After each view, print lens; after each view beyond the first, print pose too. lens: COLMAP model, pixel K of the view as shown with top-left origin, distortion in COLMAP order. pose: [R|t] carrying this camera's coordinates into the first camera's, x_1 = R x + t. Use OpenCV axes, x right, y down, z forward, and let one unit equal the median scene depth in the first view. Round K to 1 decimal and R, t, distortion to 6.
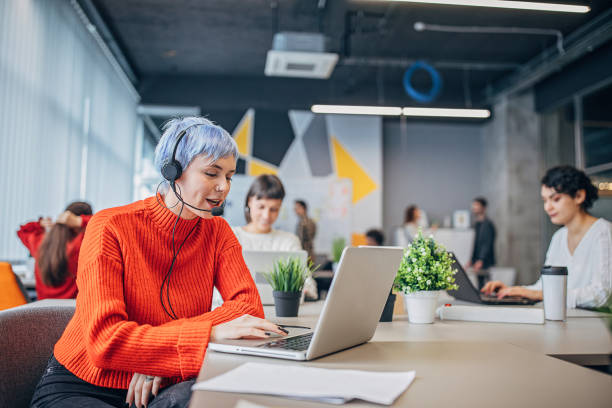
lens RADIAL K [[579.1, 0, 306.0], [0, 579.1, 204.0], [0, 0, 1]] dist [-0.004614, -0.005334]
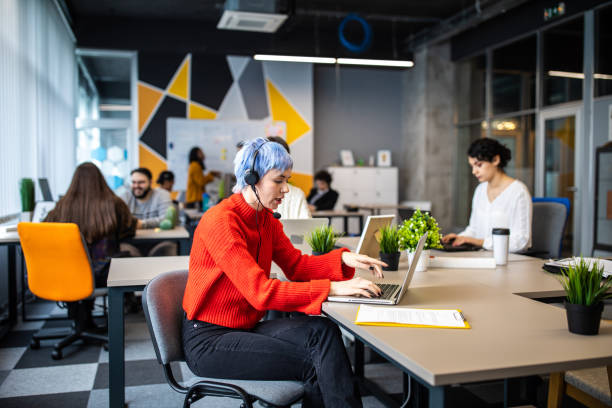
lens RADIAL K [[579.1, 0, 306.0], [0, 579.1, 204.0], [0, 0, 1]] dist [-0.004614, -0.005334]
pose [[0.986998, -0.020112, 0.159469, -0.082794], [-0.000268, 0.991934, 0.126758, -0.039693], [-0.160732, -0.125153, 0.979031, -0.098949]]
